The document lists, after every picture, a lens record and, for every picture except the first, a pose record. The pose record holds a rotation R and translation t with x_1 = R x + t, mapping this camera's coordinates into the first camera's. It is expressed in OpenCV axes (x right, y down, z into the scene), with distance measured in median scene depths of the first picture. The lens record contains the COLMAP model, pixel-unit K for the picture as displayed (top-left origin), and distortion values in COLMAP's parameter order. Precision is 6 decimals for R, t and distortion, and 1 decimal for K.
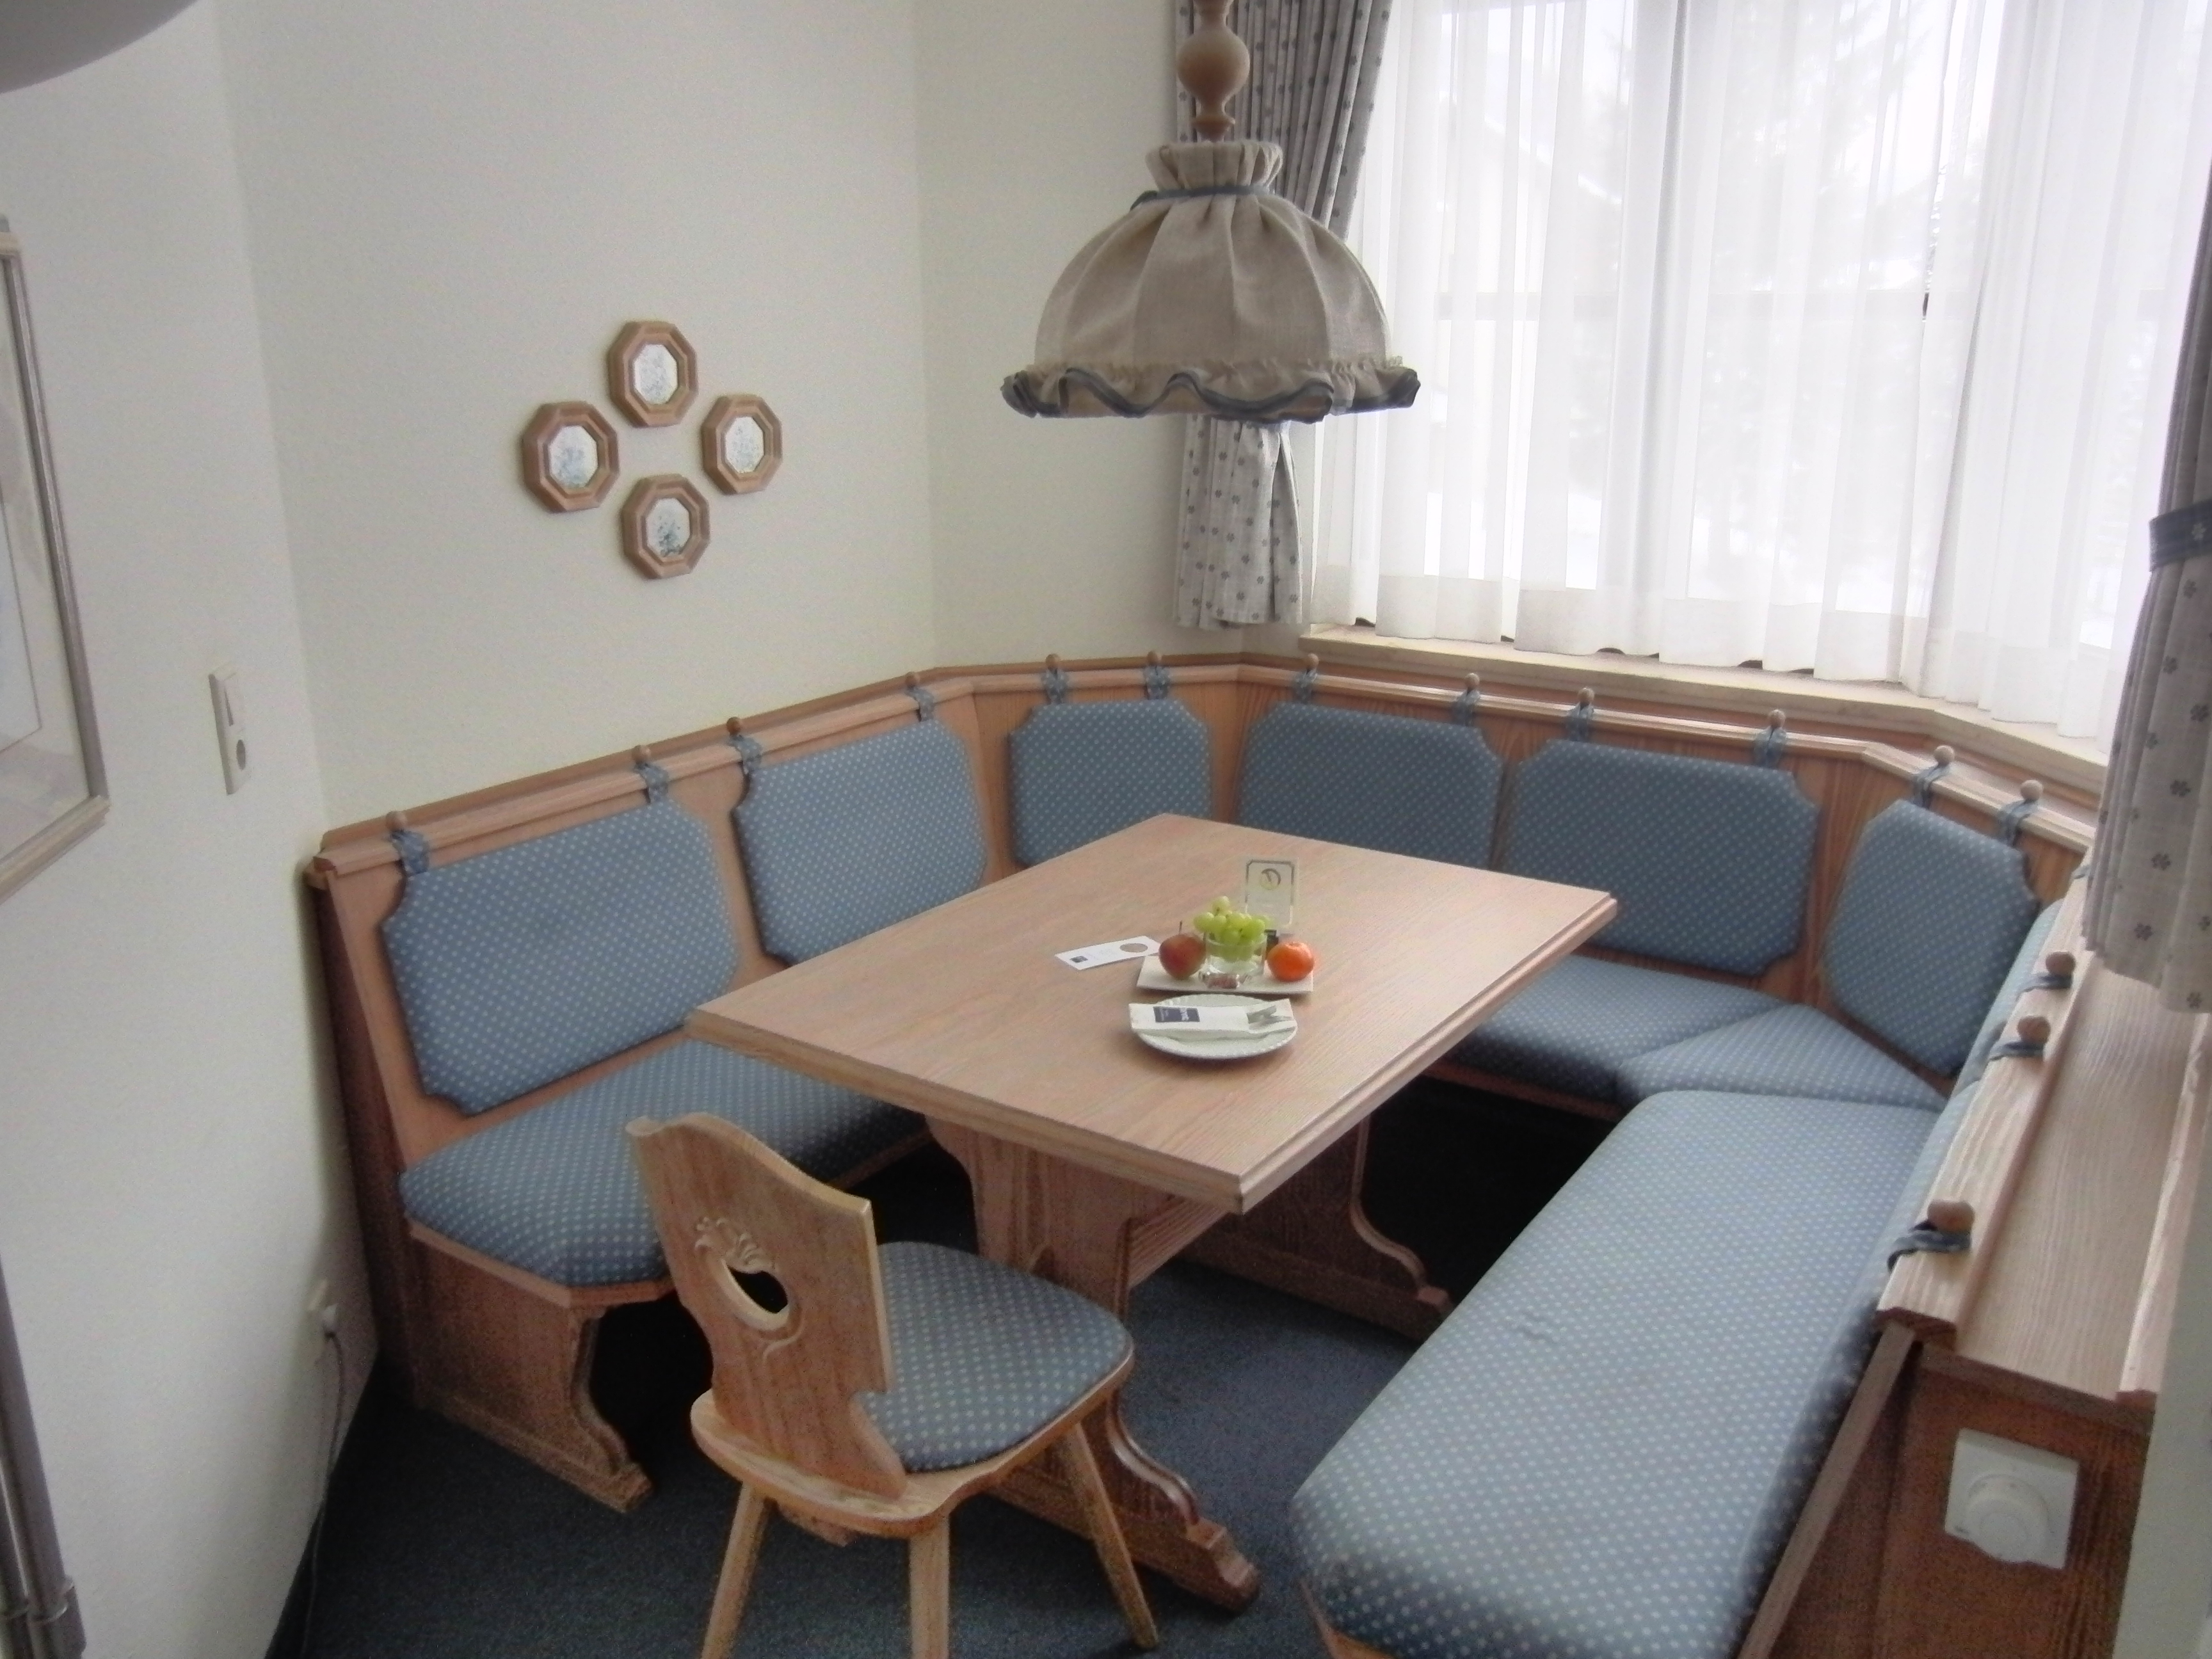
lens RADIAL K [[1800.2, 0, 1099.1], [0, 1800.2, 818.2], [0, 0, 1]] dist [-0.051399, 0.129367]
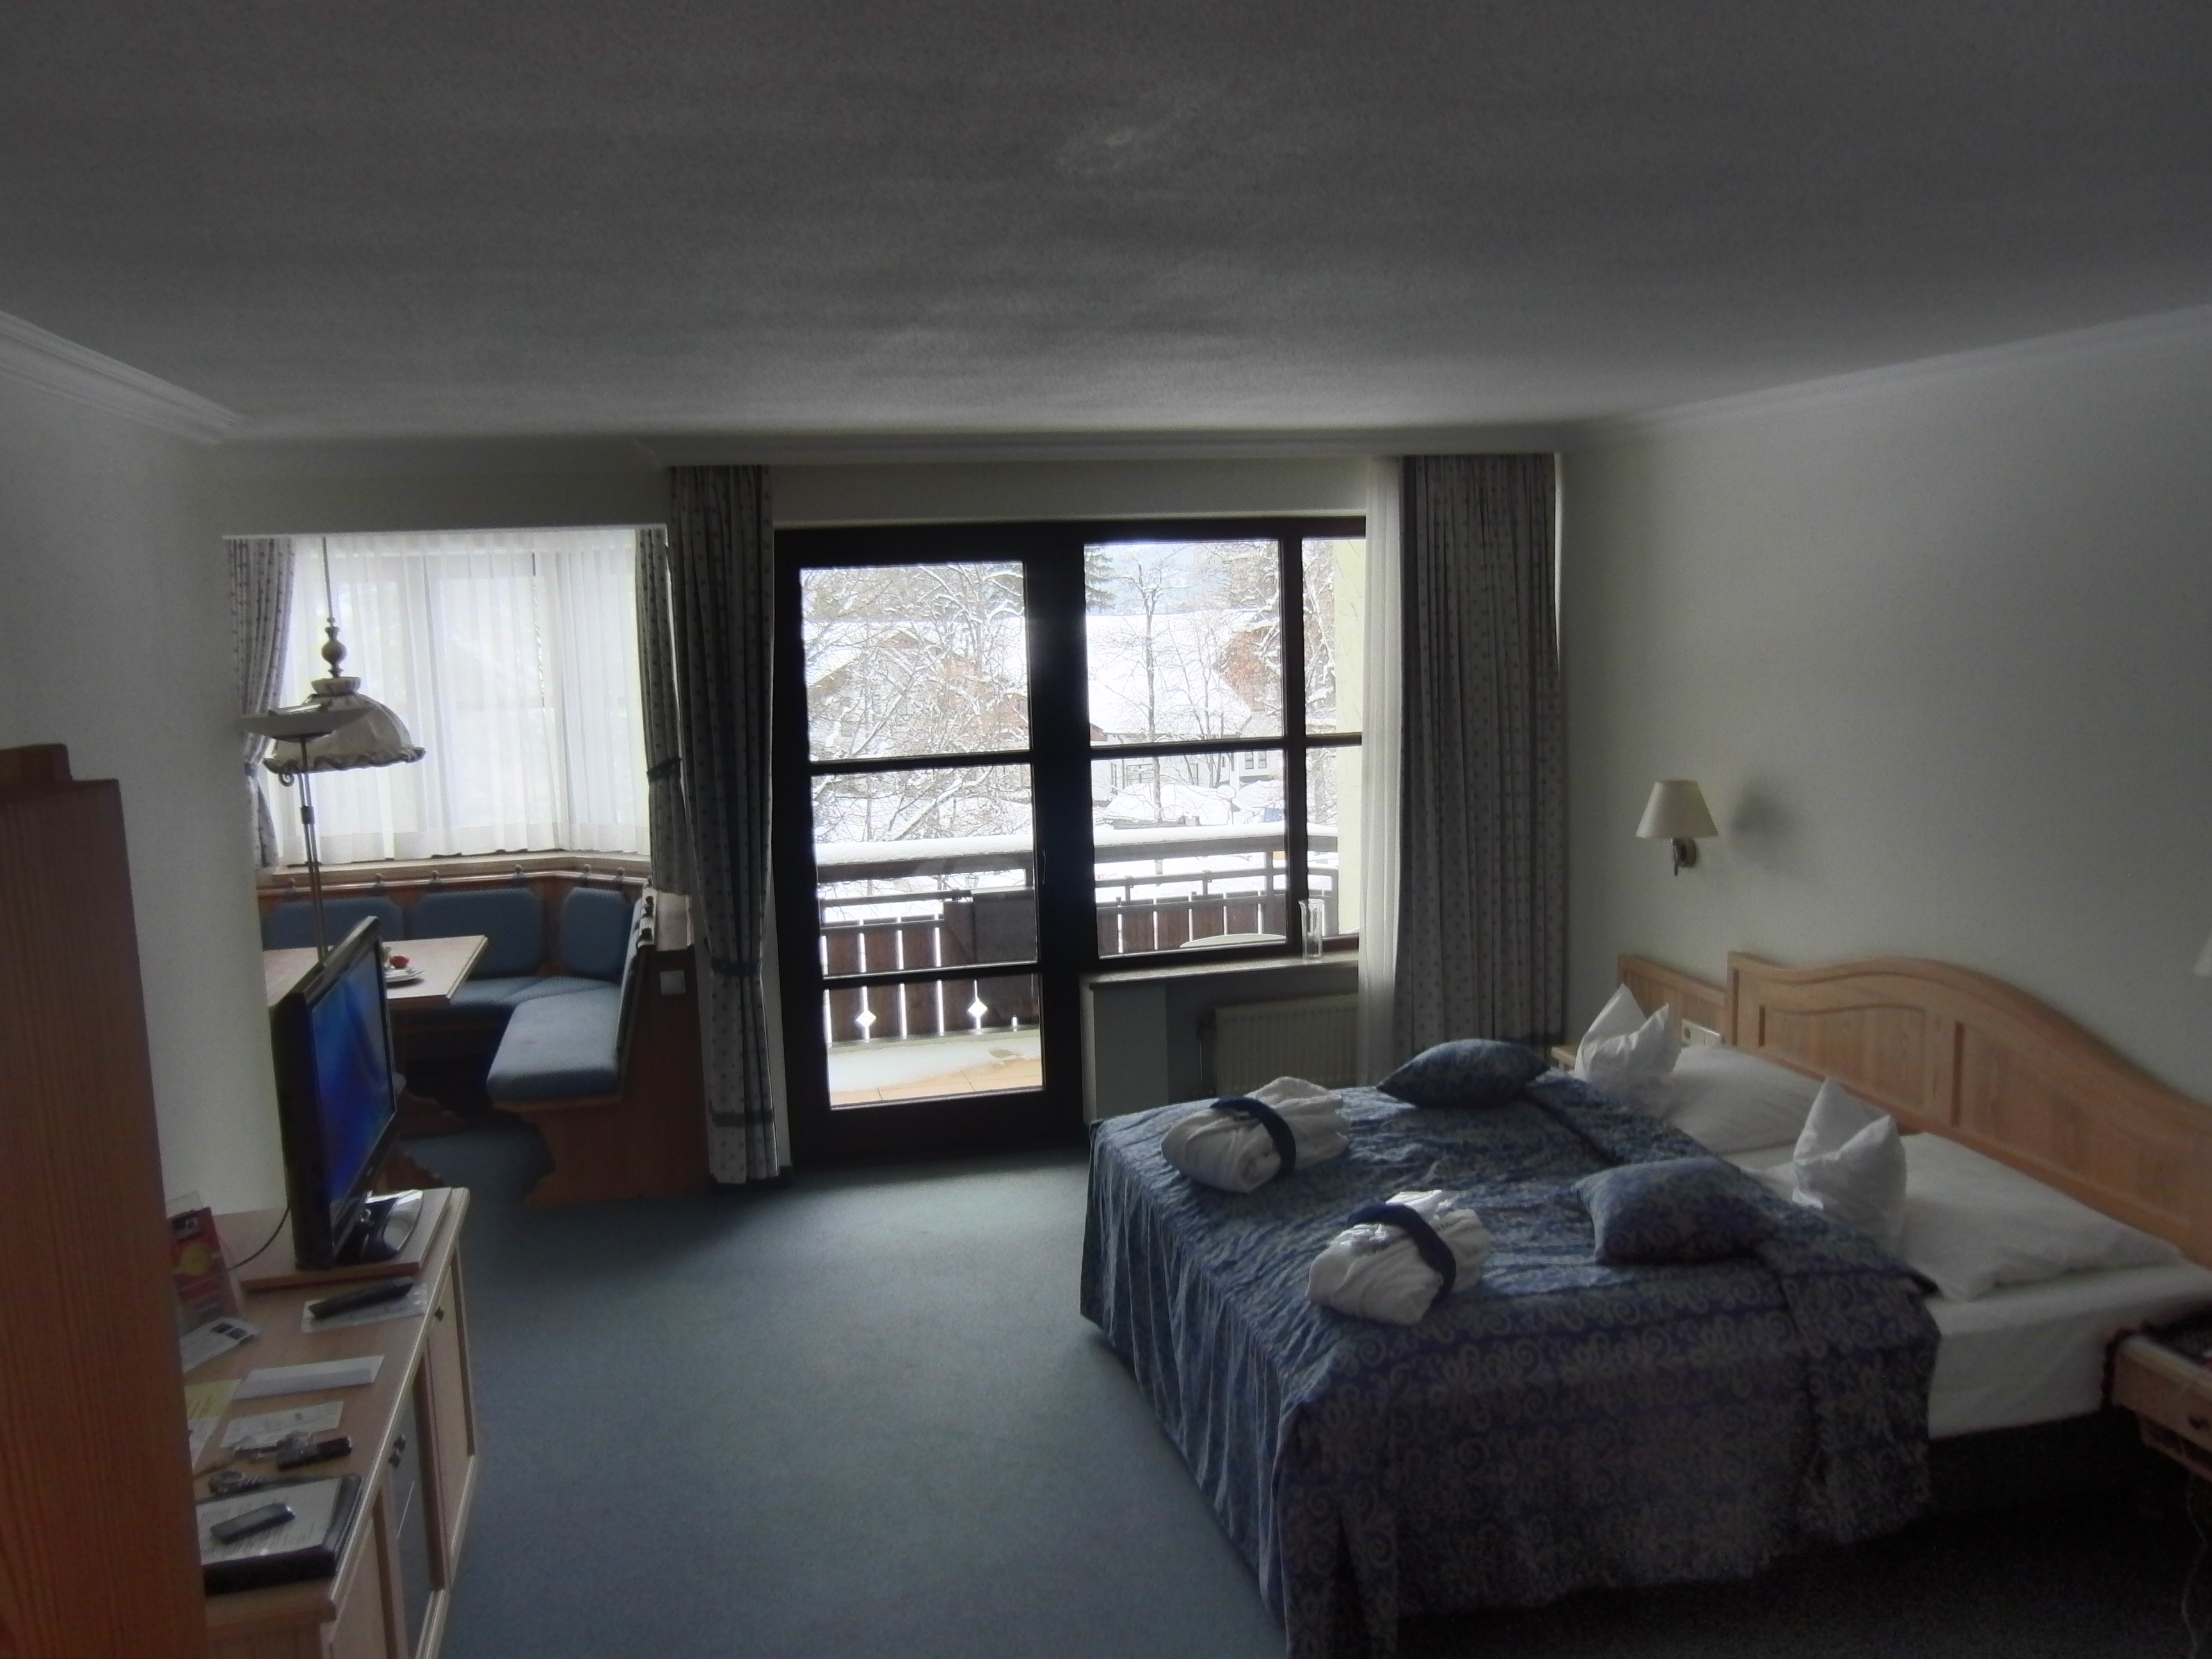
lens RADIAL K [[1800.2, 0, 1099.1], [0, 1800.2, 818.2], [0, 0, 1]] dist [-0.051399, 0.129367]
pose [[0.681709, -0.112181, 0.722972, -0.875549], [0.232407, 0.970196, -0.068600, 0.238631], [-0.693729, 0.214789, 0.687463, -1.299306]]
